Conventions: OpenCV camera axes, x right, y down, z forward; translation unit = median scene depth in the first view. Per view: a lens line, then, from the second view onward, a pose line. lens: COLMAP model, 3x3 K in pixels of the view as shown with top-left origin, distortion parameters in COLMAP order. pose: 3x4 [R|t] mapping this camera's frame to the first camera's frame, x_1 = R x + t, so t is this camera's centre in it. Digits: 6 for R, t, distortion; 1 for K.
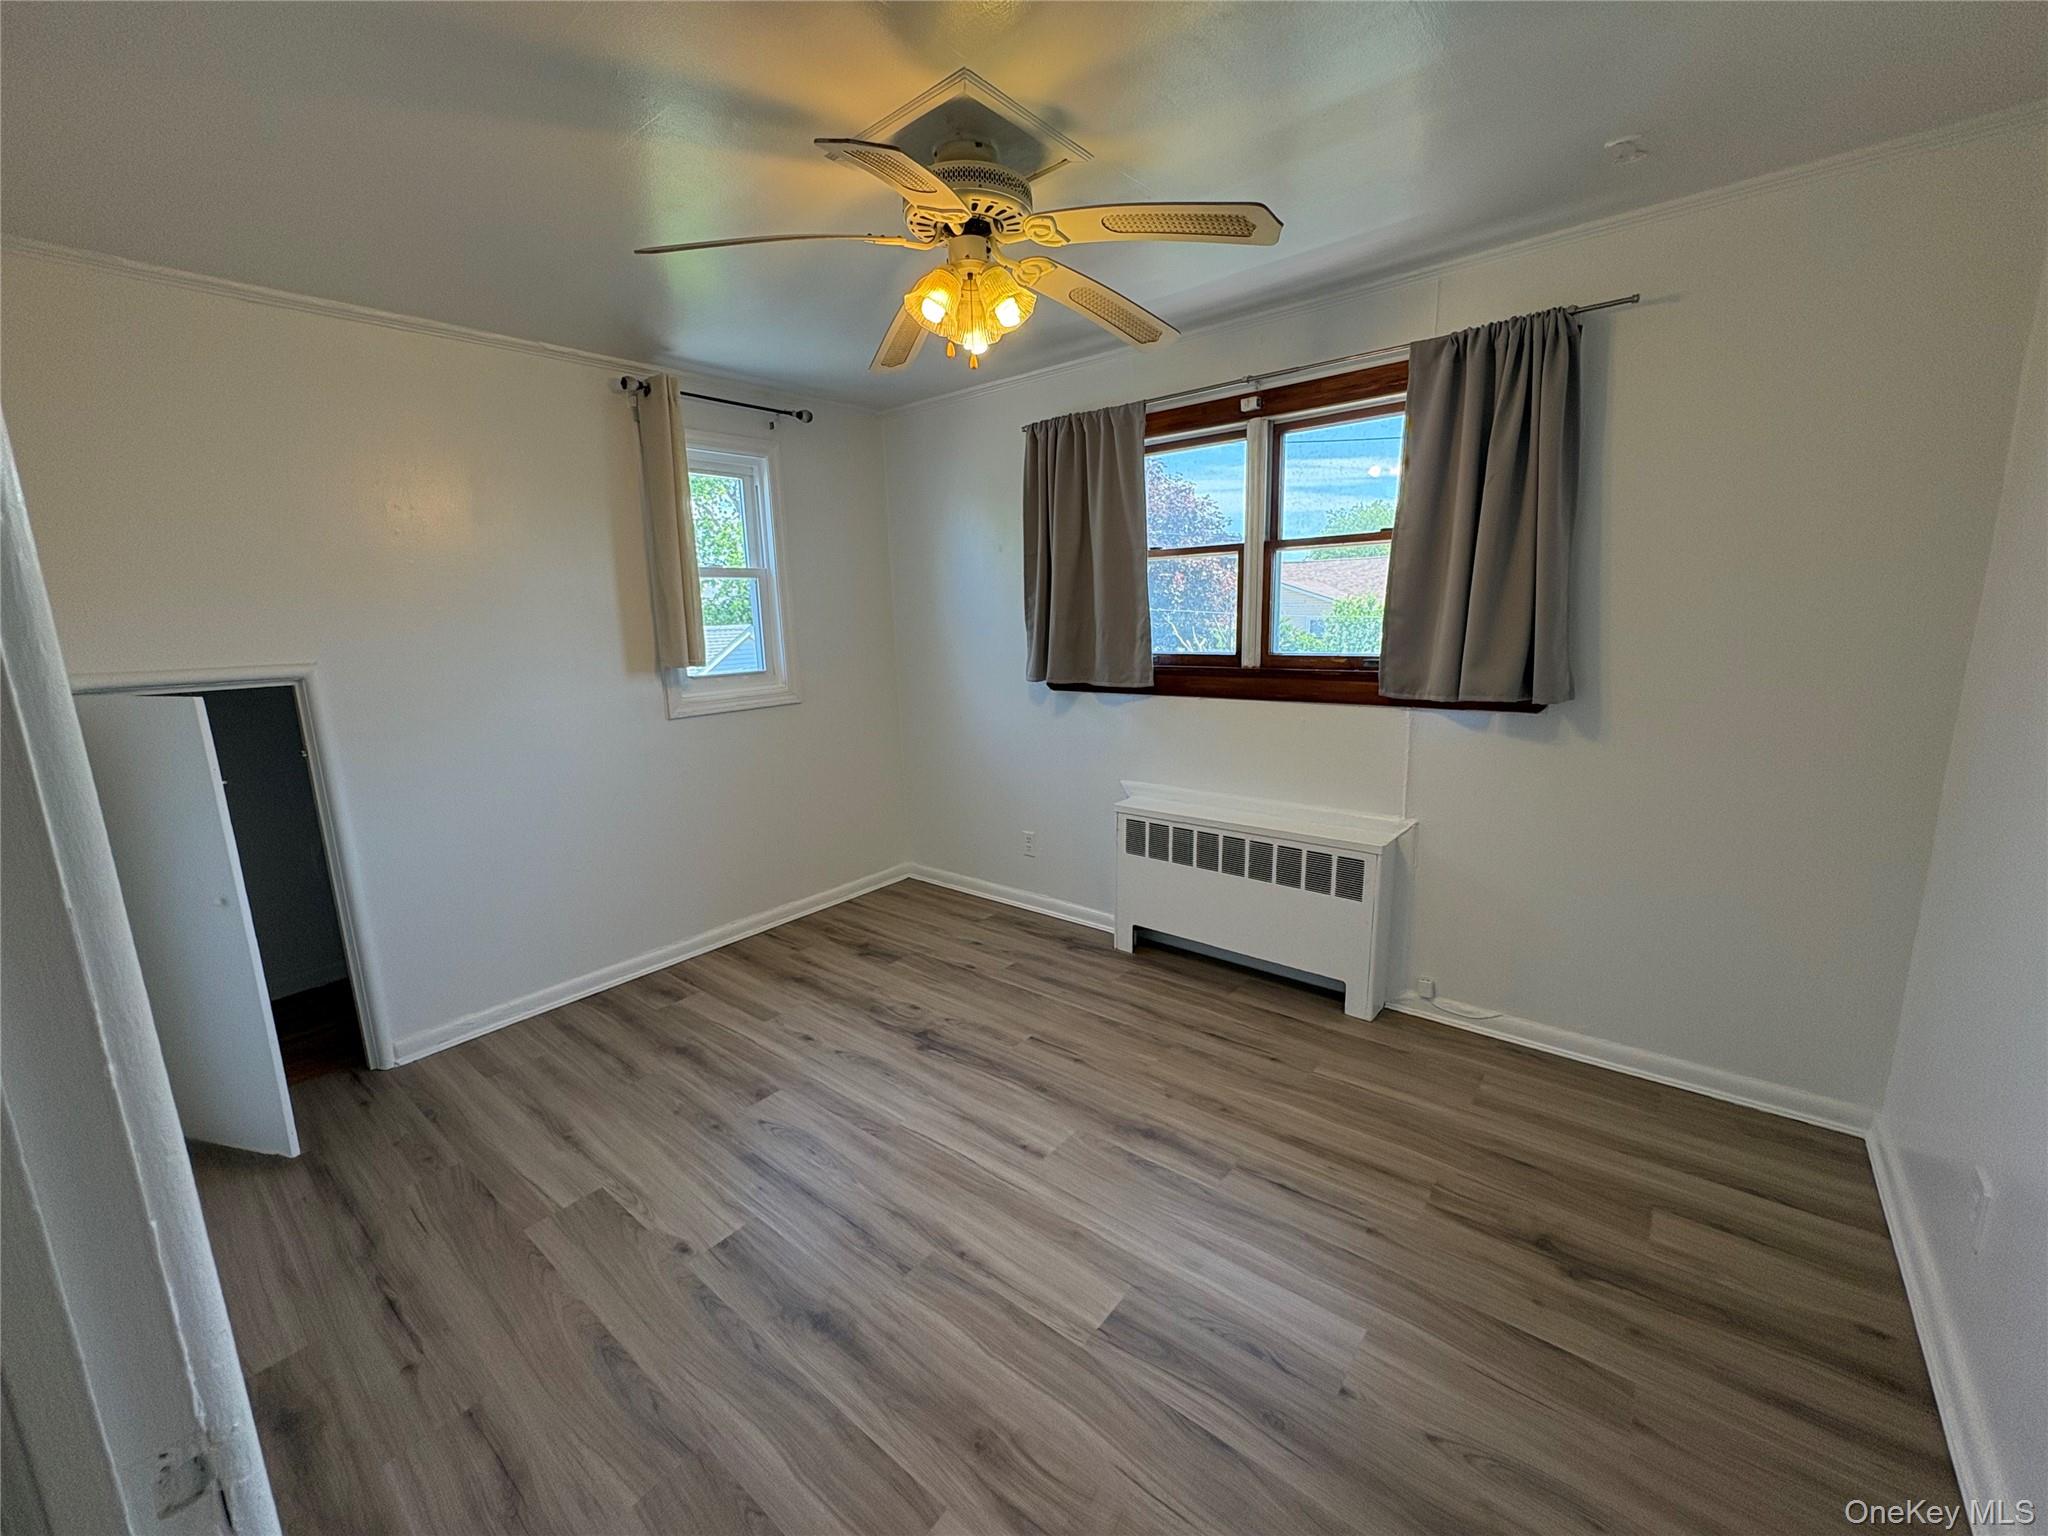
lens RADIAL K [[814.6, 0, 1025.9], [0, 814.6, 770.6], [0, 0, 1]] dist [-0.000903, 0.000521]
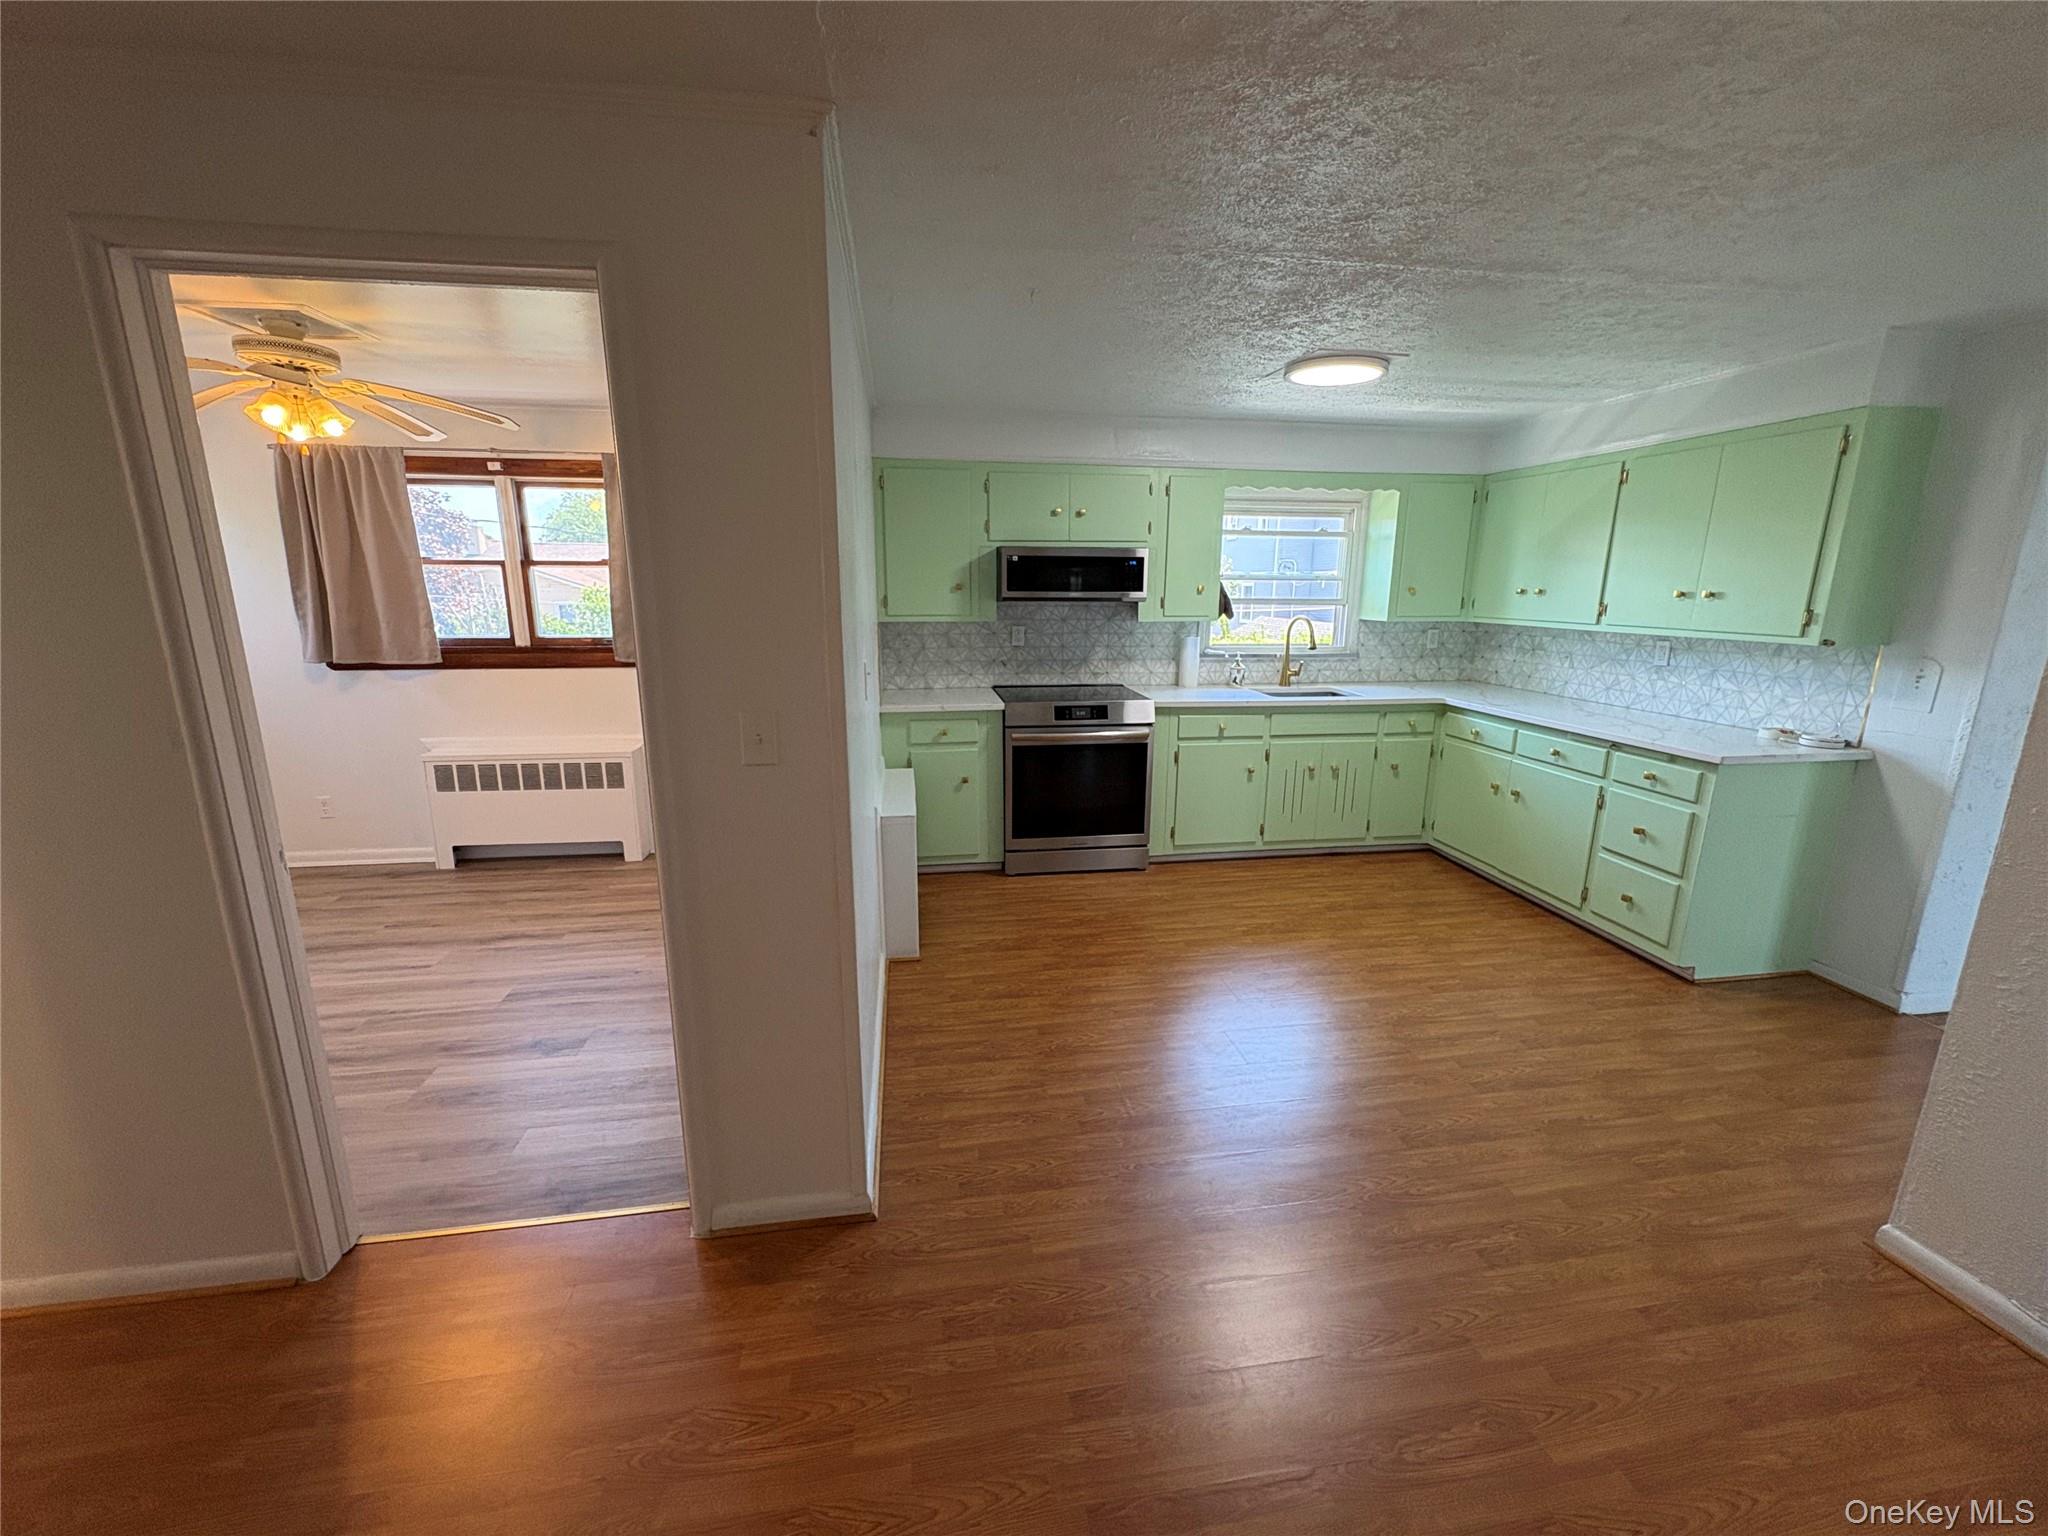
lens RADIAL K [[814.6, 0, 1025.9], [0, 814.6, 770.6], [0, 0, 1]] dist [-0.000903, 0.000521]
pose [[0.665001, -0.131975, 0.735090, -0.225874], [0.118397, 0.990445, 0.070712, 0.096425], [-0.737398, 0.040009, 0.674272, -0.633679]]
